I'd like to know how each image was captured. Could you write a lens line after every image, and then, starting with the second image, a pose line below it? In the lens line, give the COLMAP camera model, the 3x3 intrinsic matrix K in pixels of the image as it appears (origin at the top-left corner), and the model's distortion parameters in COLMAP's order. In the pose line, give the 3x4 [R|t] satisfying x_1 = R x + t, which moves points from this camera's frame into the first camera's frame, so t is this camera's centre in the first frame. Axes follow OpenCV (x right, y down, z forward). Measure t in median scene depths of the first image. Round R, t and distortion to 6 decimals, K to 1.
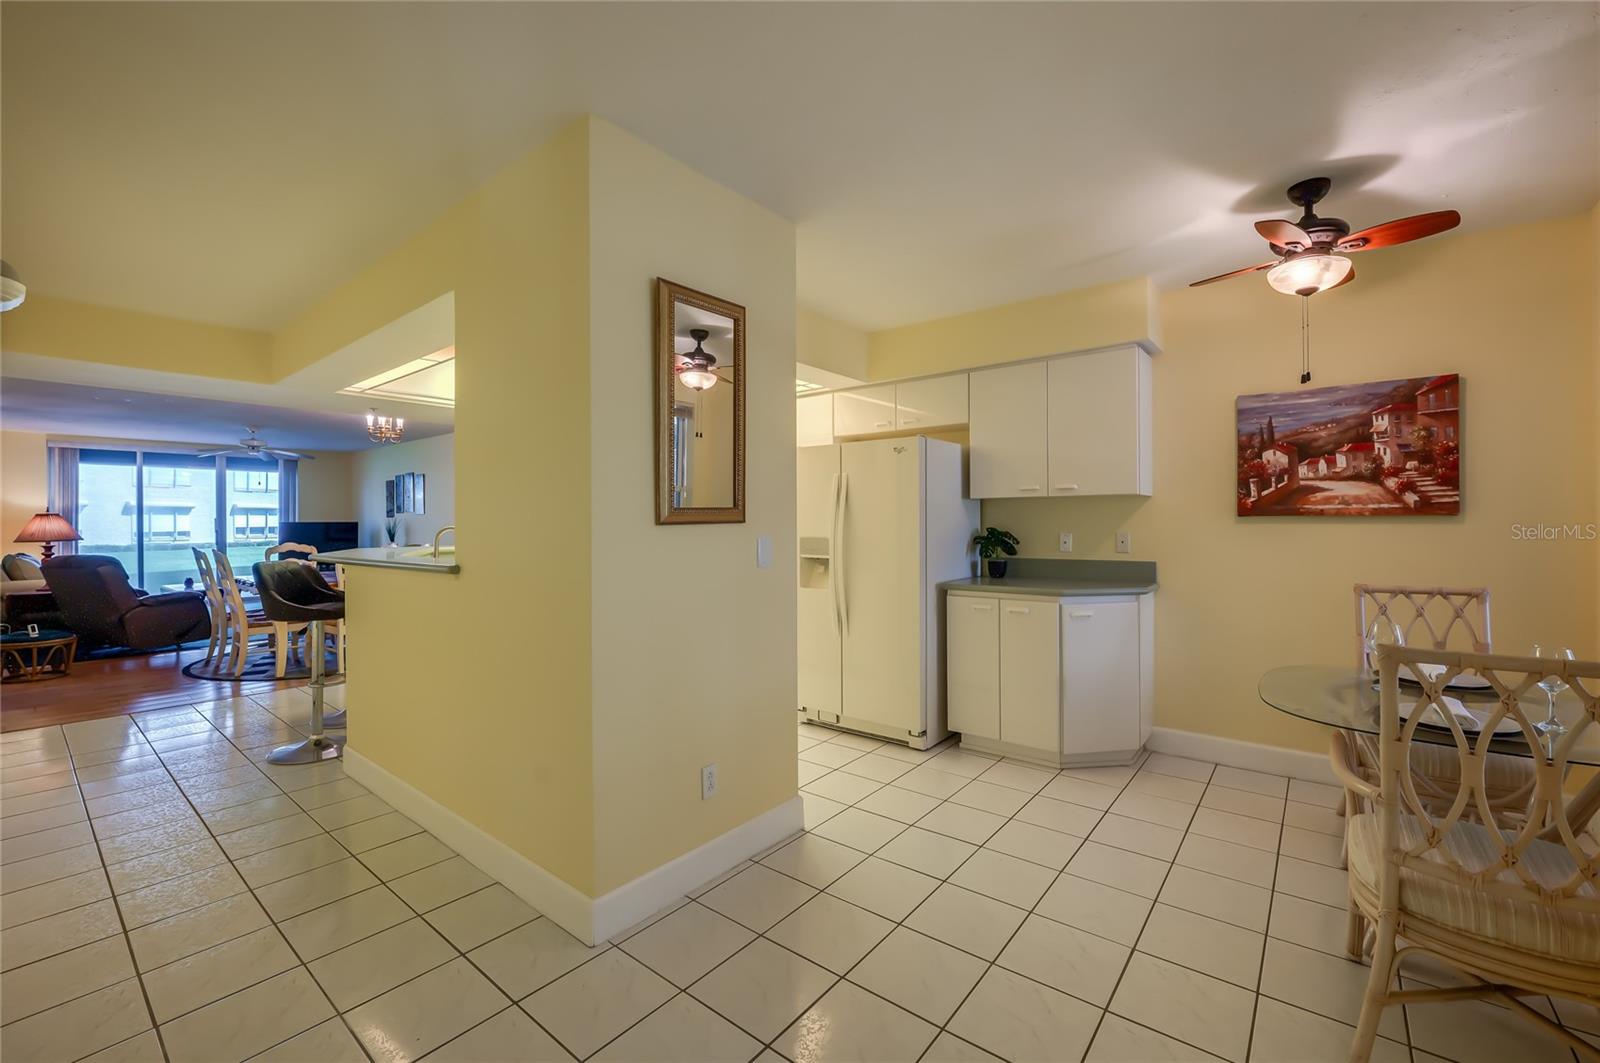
lens RADIAL K [[656.5, 0, 809.7], [0, 656.5, 523.2], [0, 0, 1]] dist [-0.004466, -0.000236]
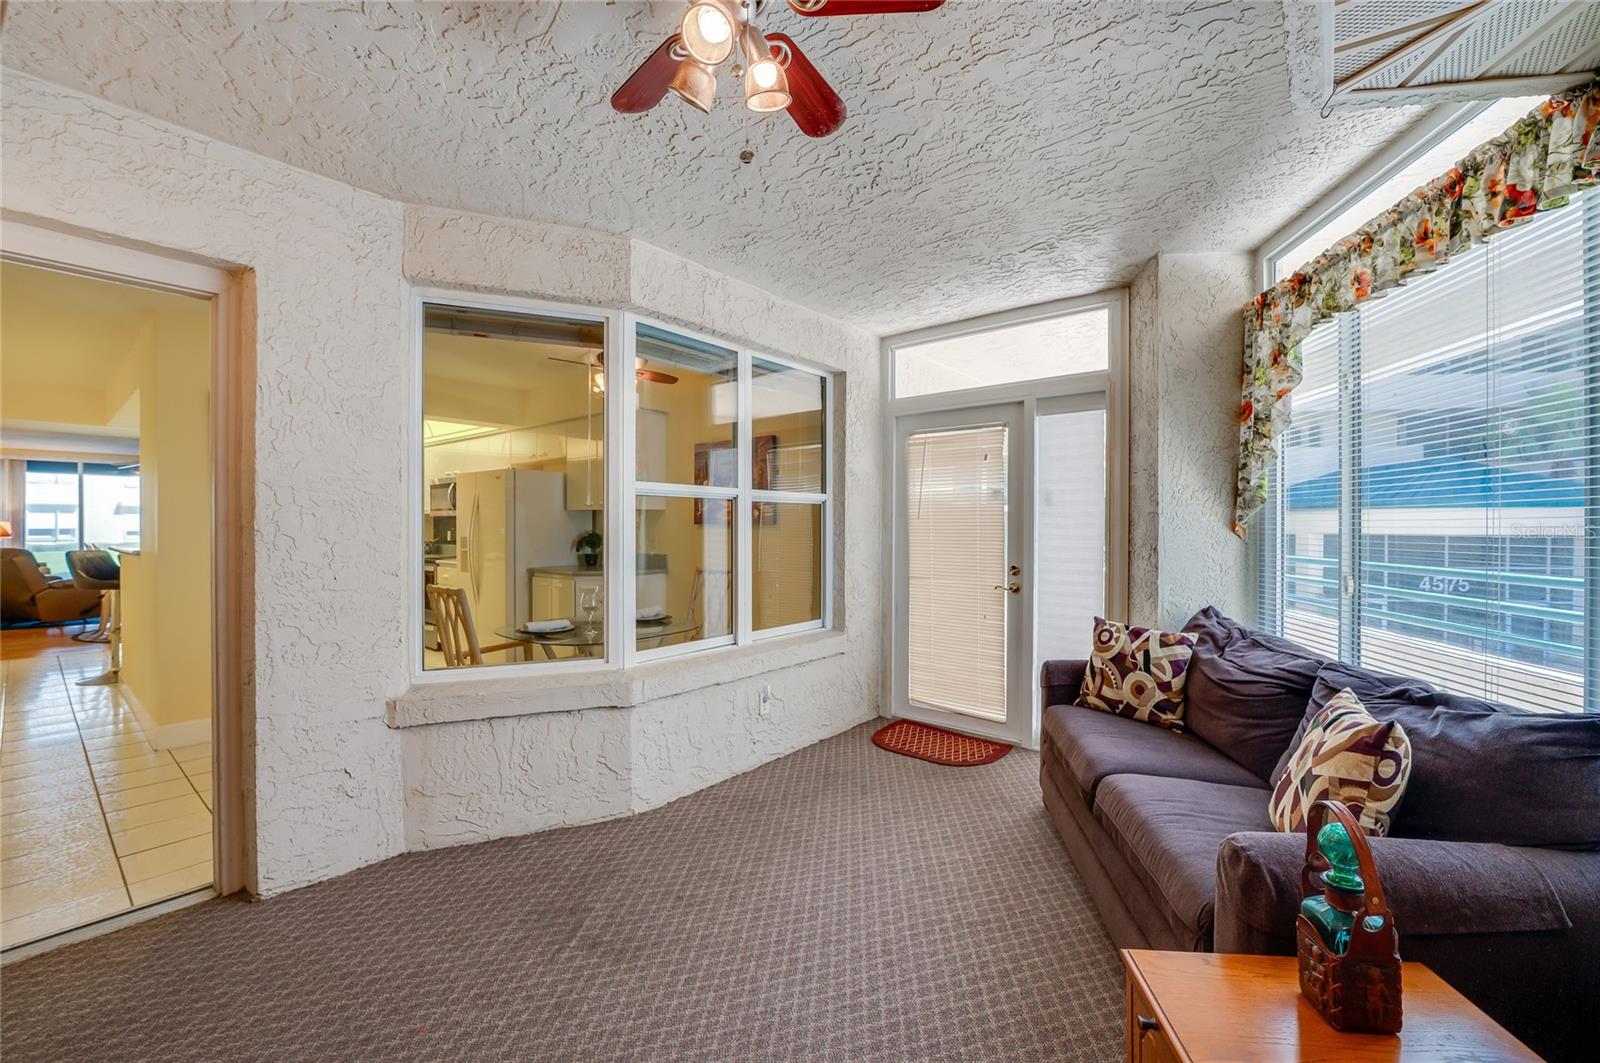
lens RADIAL K [[648.6, 0, 801.4], [0, 648.6, 530.6], [0, 0, 1]] dist [-0.016201, 0.003502]
pose [[0.999906, 0.007539, -0.011451, 0.858174], [-0.007477, 0.999957, 0.005395, -0.004459], [0.011491, -0.005309, 0.999920, -0.425853]]
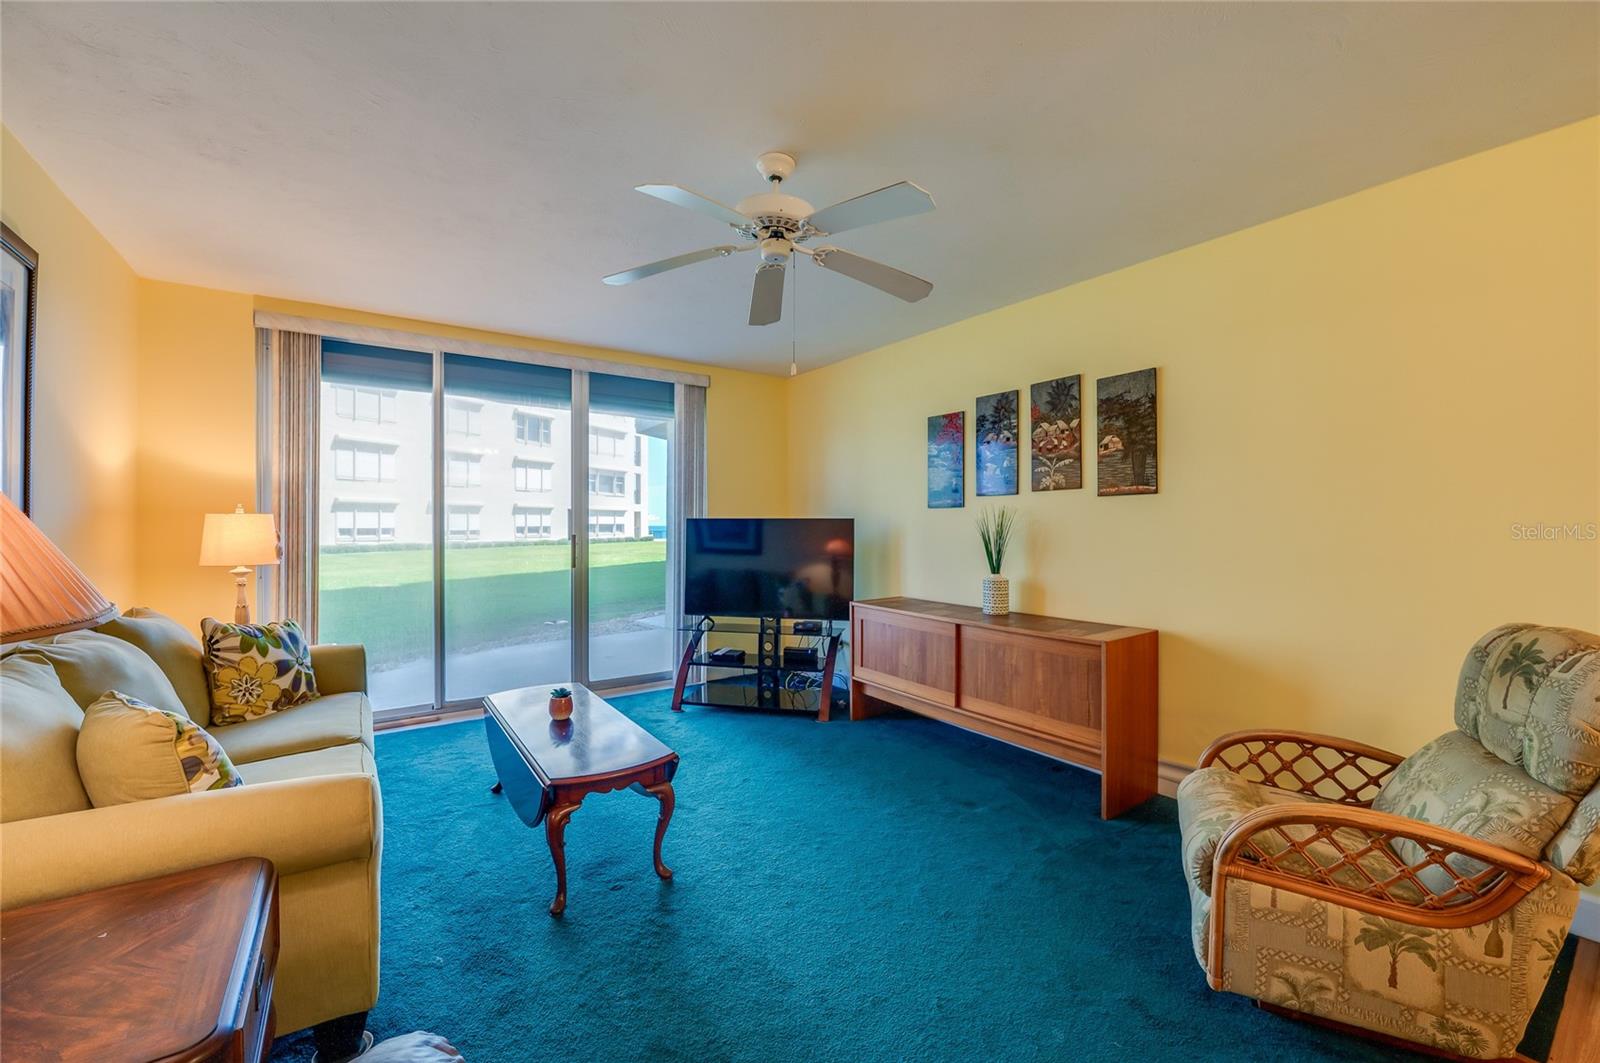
lens RADIAL K [[634.5, 0, 800.0], [0, 634.5, 531.5], [0, 0, 1]] dist [-0.025358, -0.000011]
pose [[0.961252, 0.010081, -0.275488, -1.924126], [-0.007673, 0.999922, 0.009816, 0.007287], [0.275565, -0.007321, 0.961255, 1.884295]]
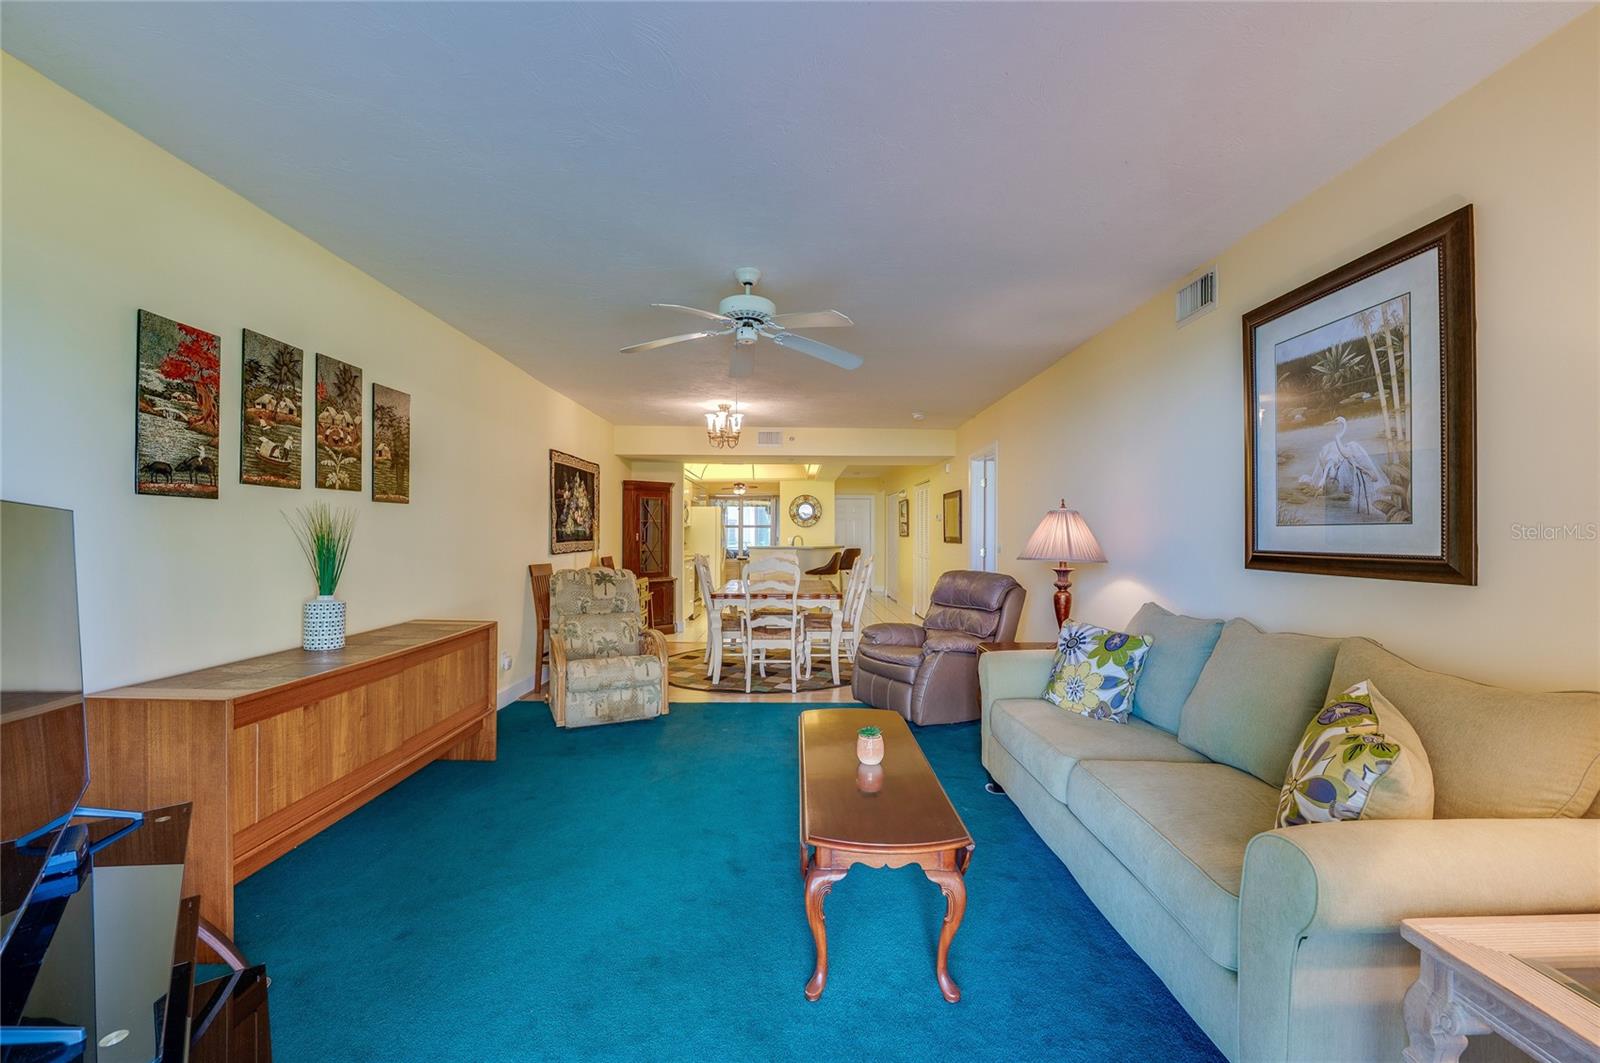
lens RADIAL K [[633.3, 0, 802.6], [0, 633.3, 527.5], [0, 0, 1]] dist [-0.003815, -0.000196]
pose [[-0.636919, 0.011288, 0.770848, -2.864001], [-0.000084, 0.999892, -0.014711, 0.012617], [-0.770930, -0.009435, -0.636849, 3.002191]]
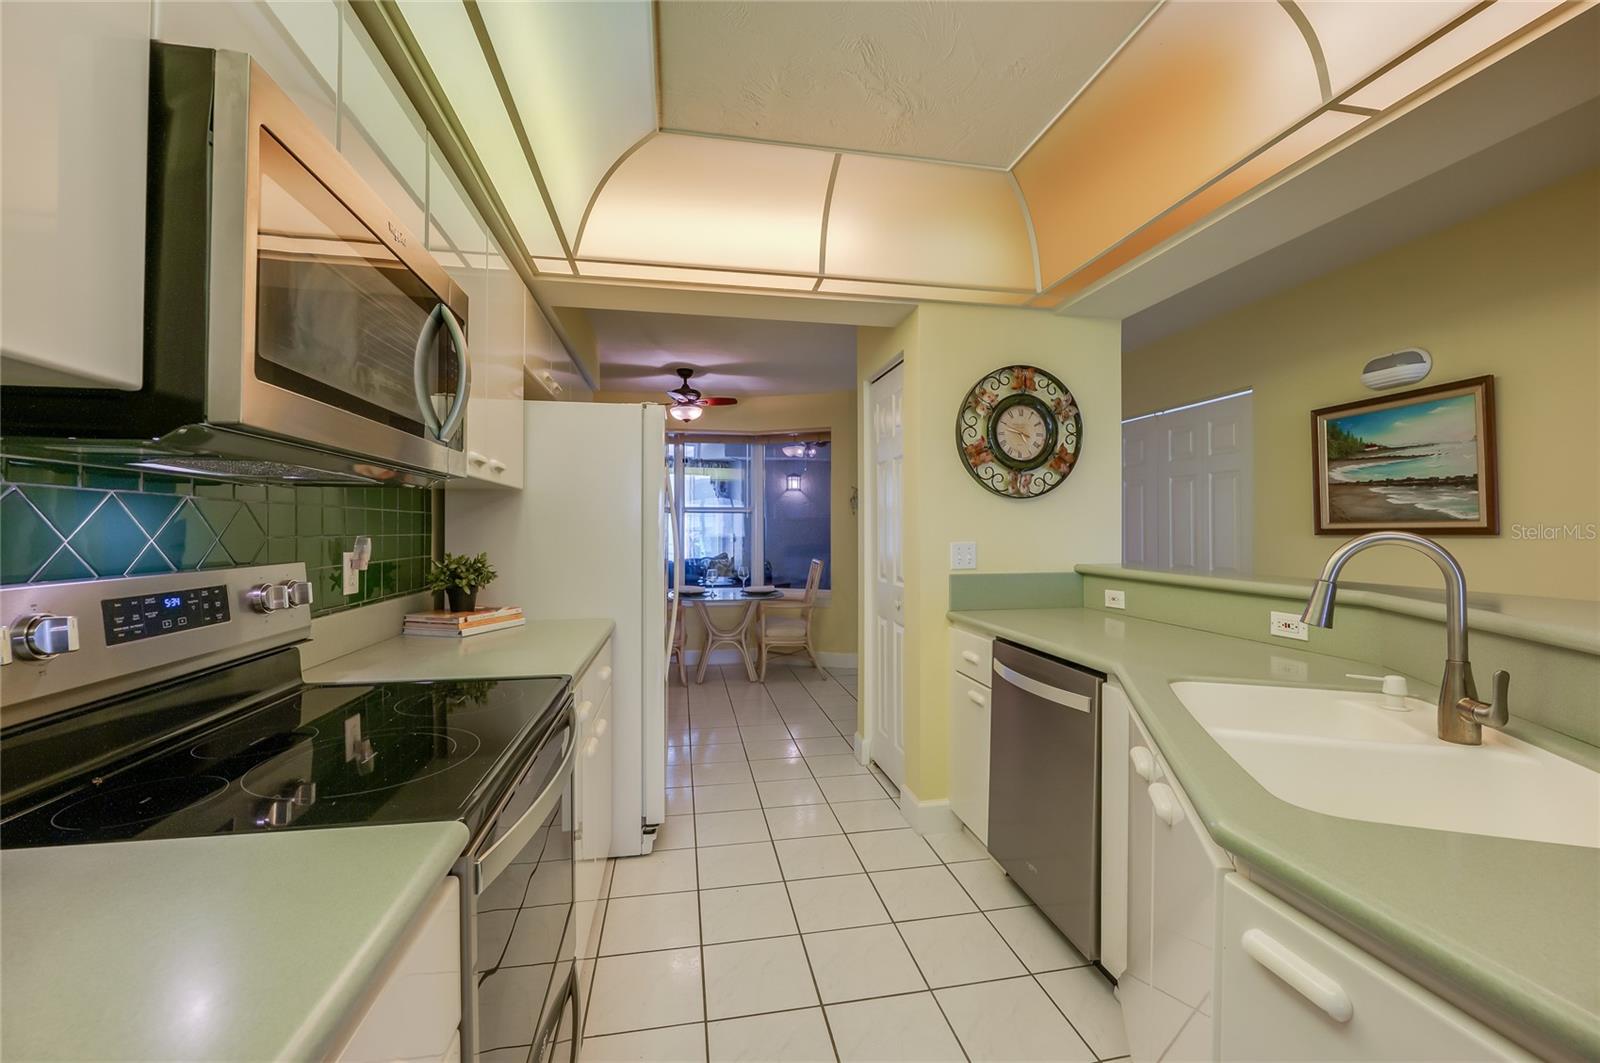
lens RADIAL K [[633.3, 0, 802.6], [0, 633.3, 527.5], [0, 0, 1]] dist [-0.003815, -0.000196]
pose [[-0.758318, 0.007875, 0.651838, -0.627303], [0.005224, 0.999968, -0.006004, 0.004412], [-0.651864, -0.001147, -0.758335, 1.668014]]
